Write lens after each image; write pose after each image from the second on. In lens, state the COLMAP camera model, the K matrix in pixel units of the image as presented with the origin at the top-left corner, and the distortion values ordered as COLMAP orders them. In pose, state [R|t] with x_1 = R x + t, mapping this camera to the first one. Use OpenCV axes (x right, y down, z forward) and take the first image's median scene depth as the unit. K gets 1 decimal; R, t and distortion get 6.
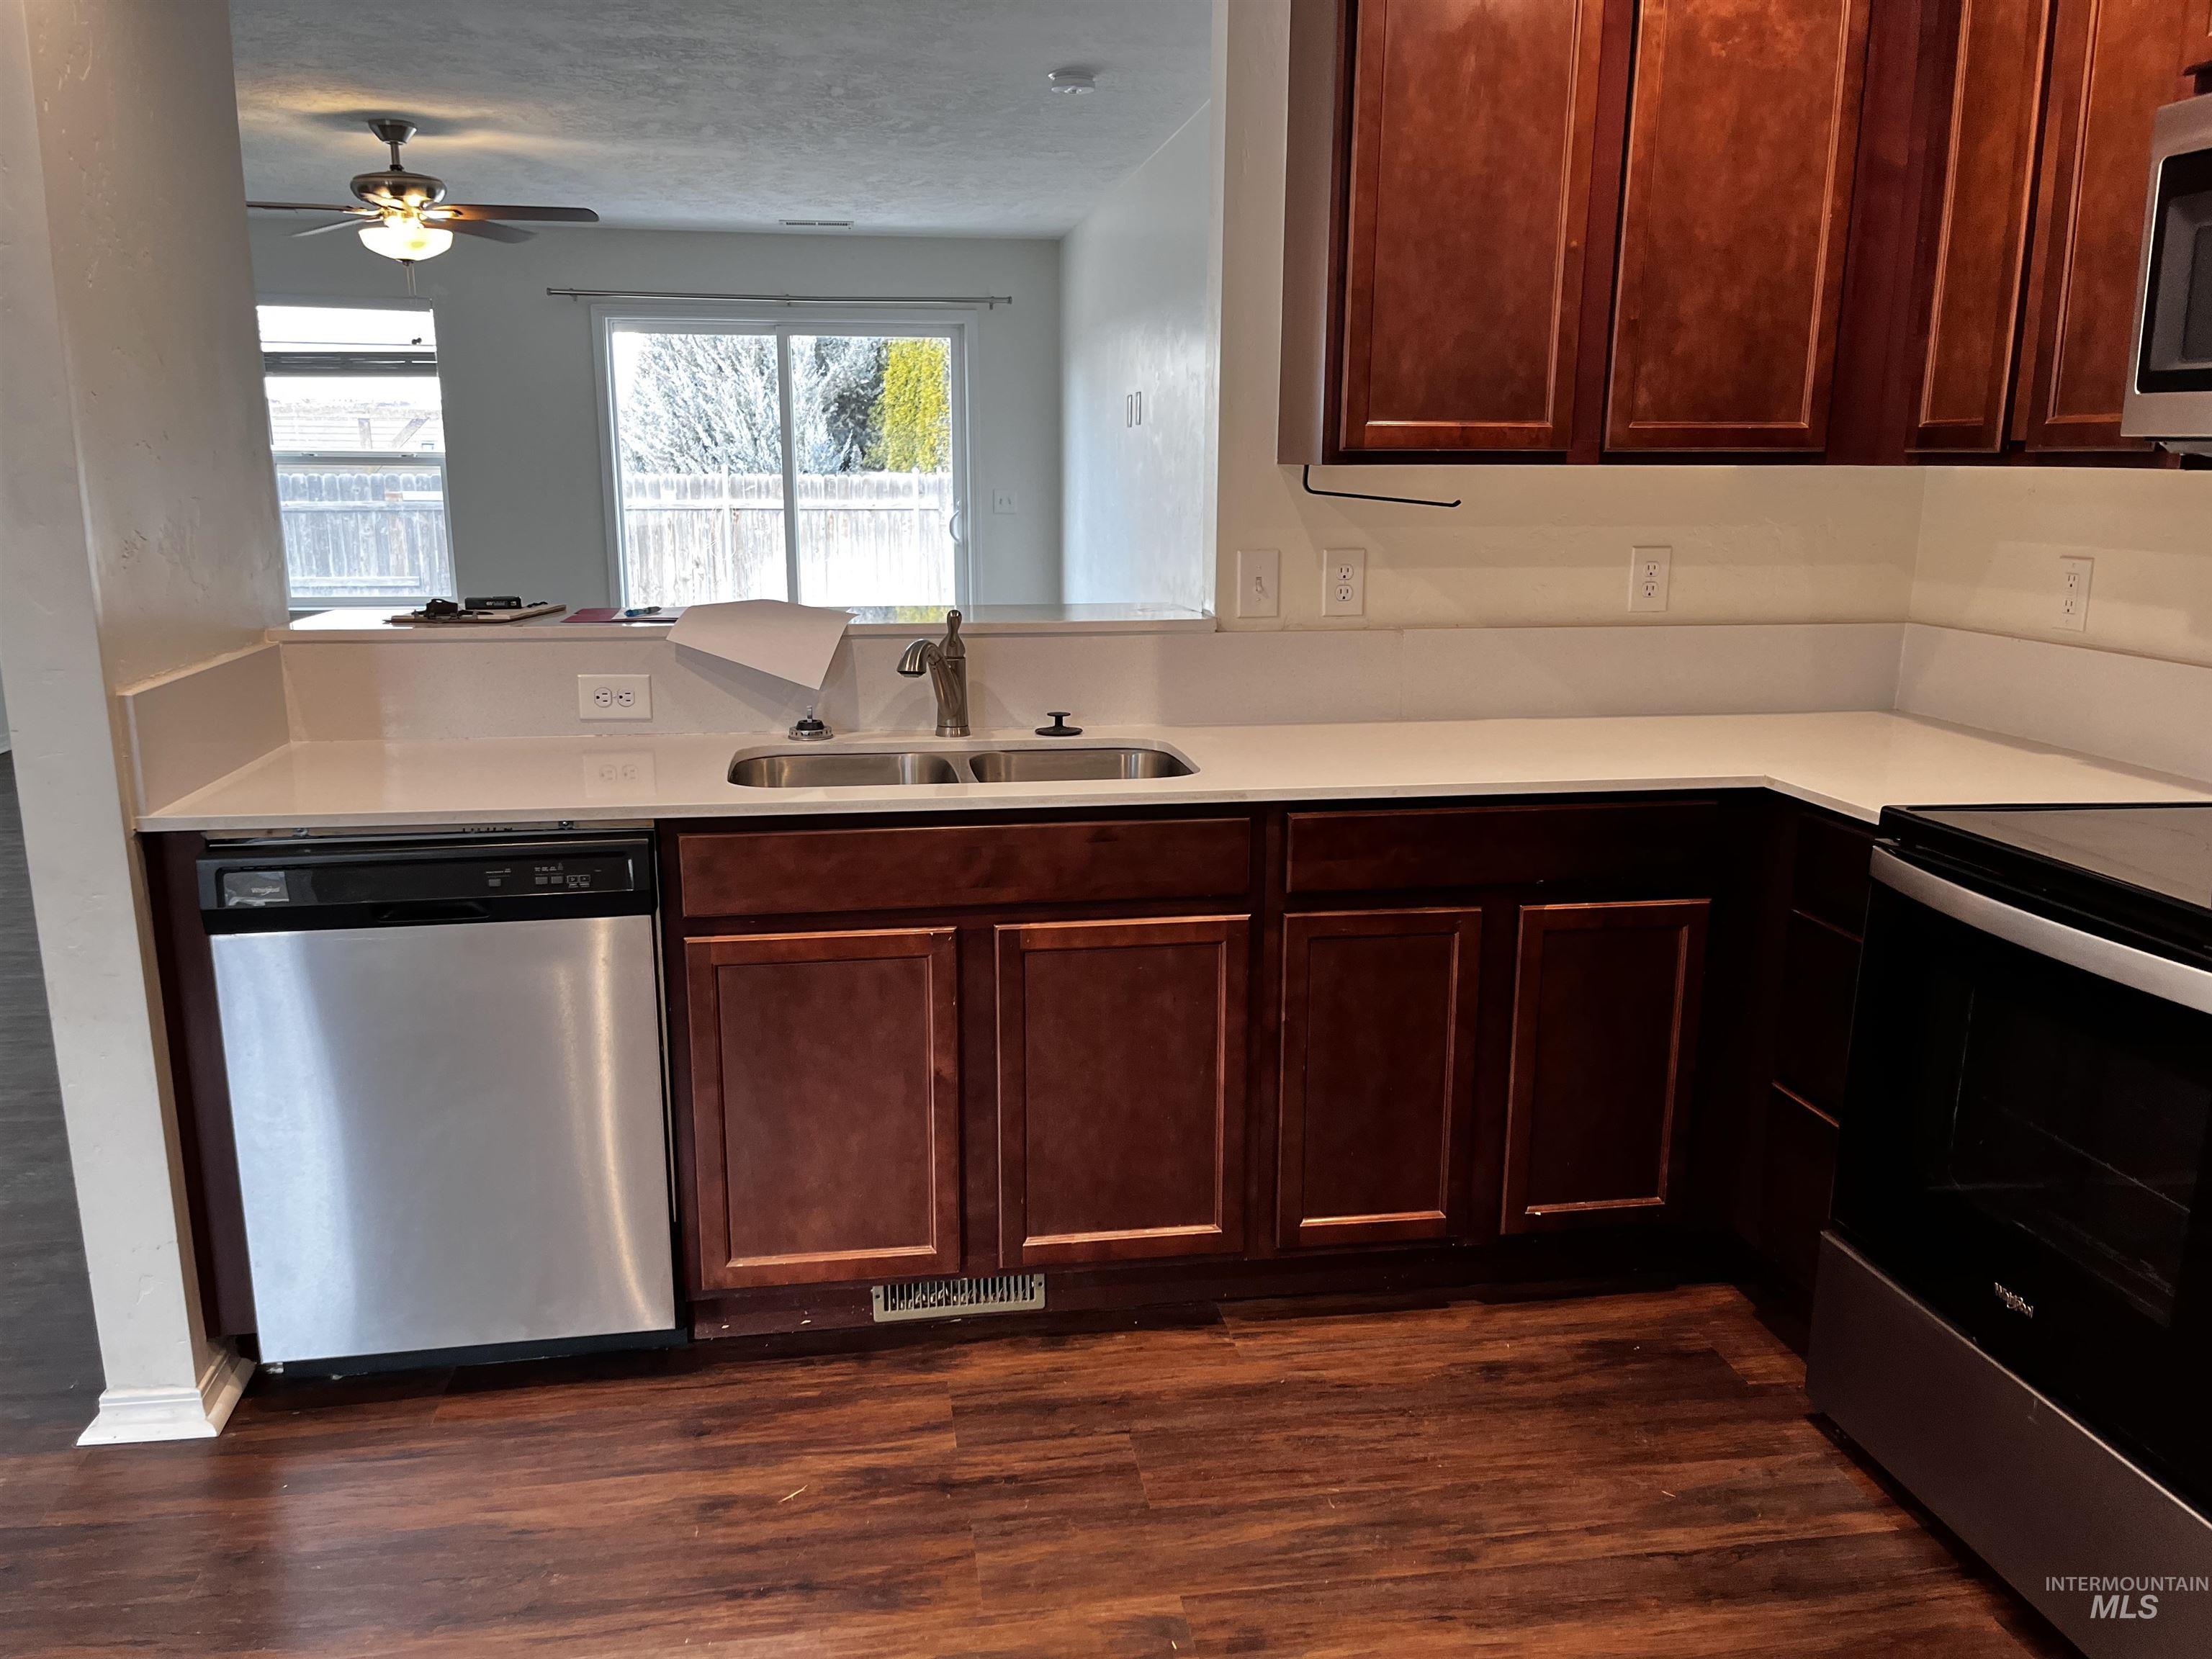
lens RADIAL K [[1683.9, 0, 1106.0], [0, 1683.9, 829.5], [0, 0, 1]] dist [0.099027, -0.120638]
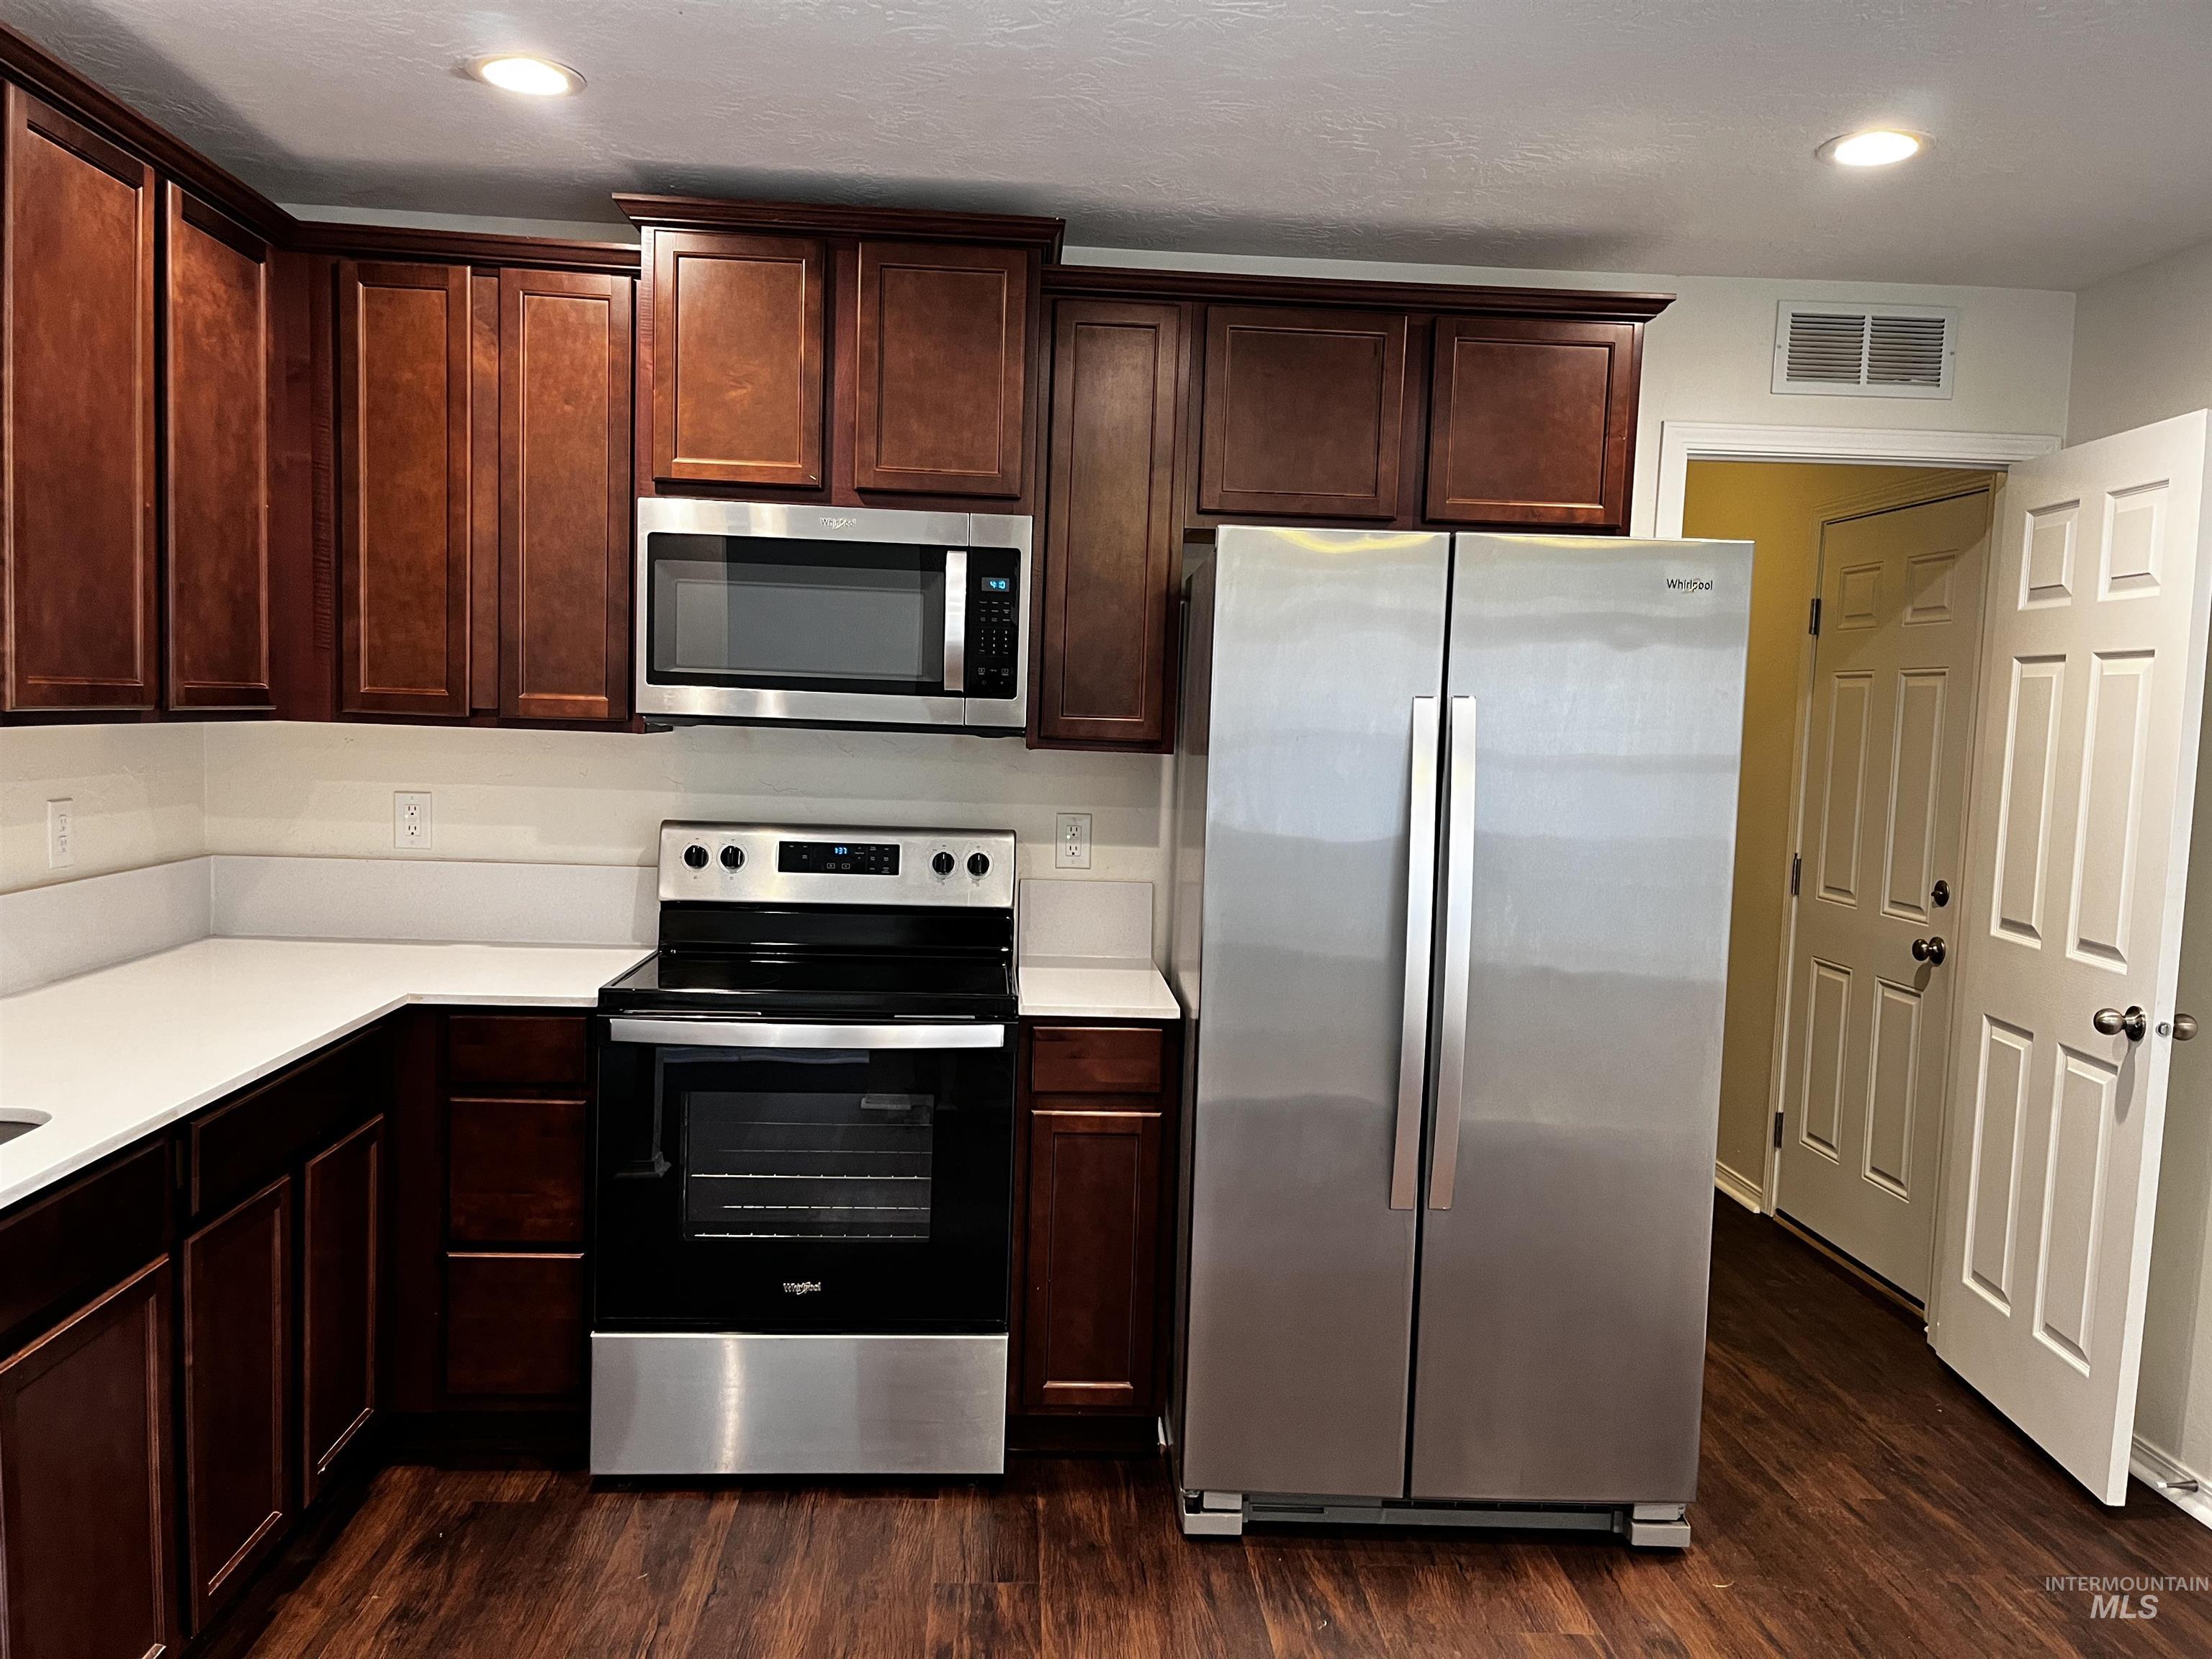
lens RADIAL K [[1675.3, 0, 1106.0], [0, 1675.3, 829.5], [0, 0, 1]] dist [-0.003708, -0.005861]
pose [[0.091729, -0.075035, 0.992953, -0.667860], [0.180816, 0.981835, 0.057491, -0.118434], [-0.979230, 0.174268, 0.103630, 0.404194]]
